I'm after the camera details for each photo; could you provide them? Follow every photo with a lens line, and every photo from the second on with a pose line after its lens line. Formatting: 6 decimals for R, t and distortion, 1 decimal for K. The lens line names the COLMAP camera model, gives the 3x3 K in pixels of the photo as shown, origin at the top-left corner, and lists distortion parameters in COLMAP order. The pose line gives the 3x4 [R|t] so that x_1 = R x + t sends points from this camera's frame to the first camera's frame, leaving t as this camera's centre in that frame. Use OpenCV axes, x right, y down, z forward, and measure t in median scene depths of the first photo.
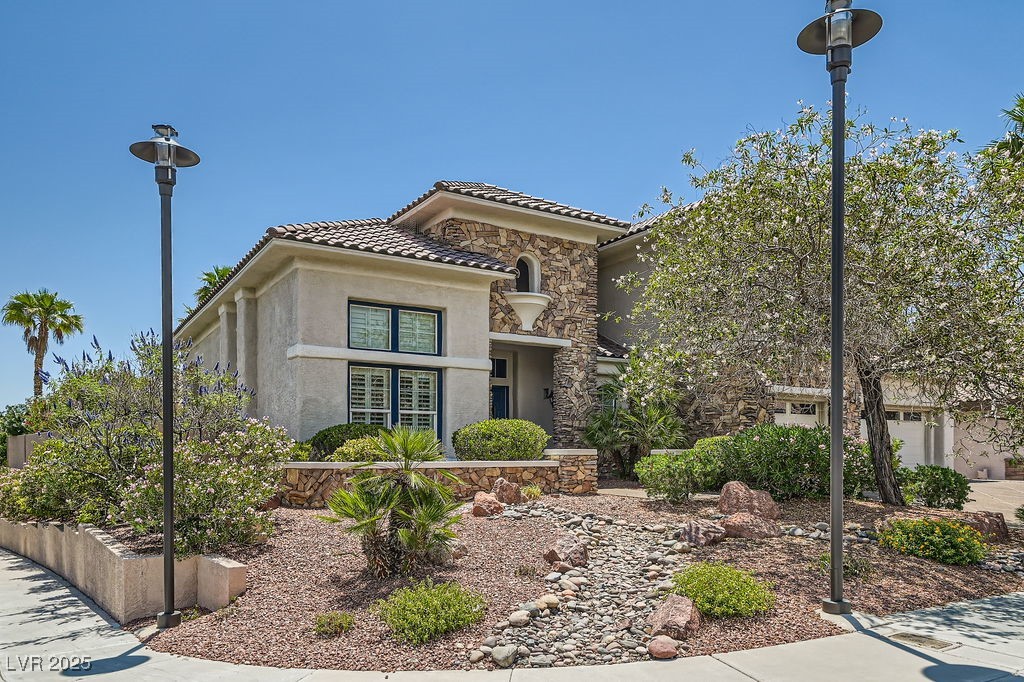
lens RADIAL K [[678.6, 0, 514.1], [0, 678.6, 340.4], [0, 0, 1]] dist [0.012174, 0.002869]
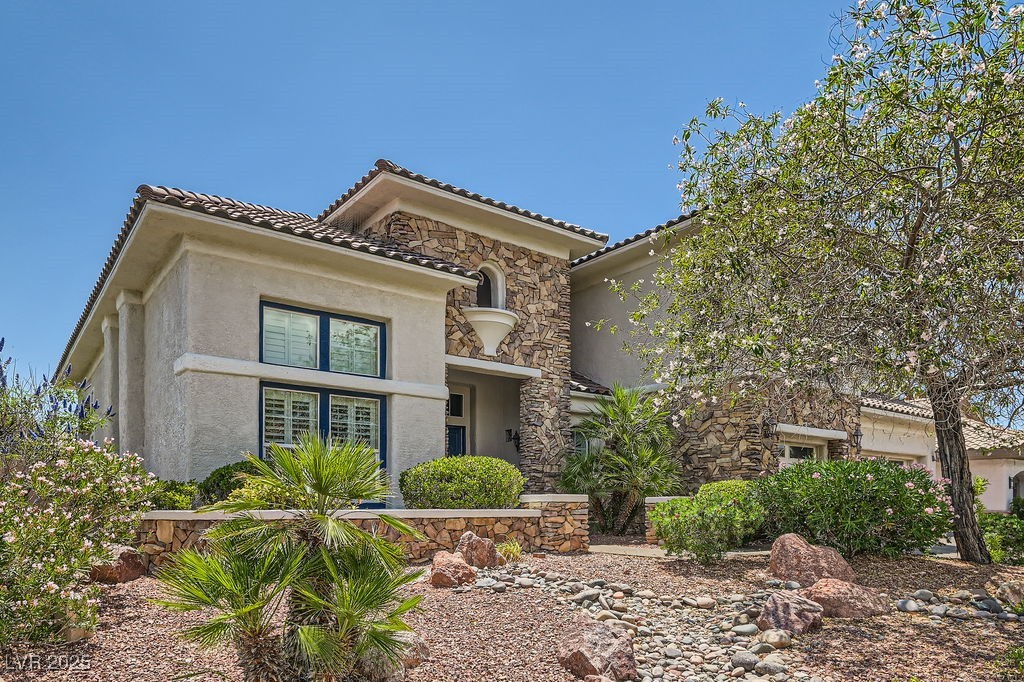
lens RADIAL K [[661.7, 0, 496.1], [0, 661.7, 415.5], [0, 0, 1]] dist [0.015816, -0.005114]
pose [[0.998305, 0.002323, 0.058157, -0.026486], [-0.003473, 0.999800, 0.019675, 0.055938], [-0.058099, -0.019844, 0.998114, 0.256427]]
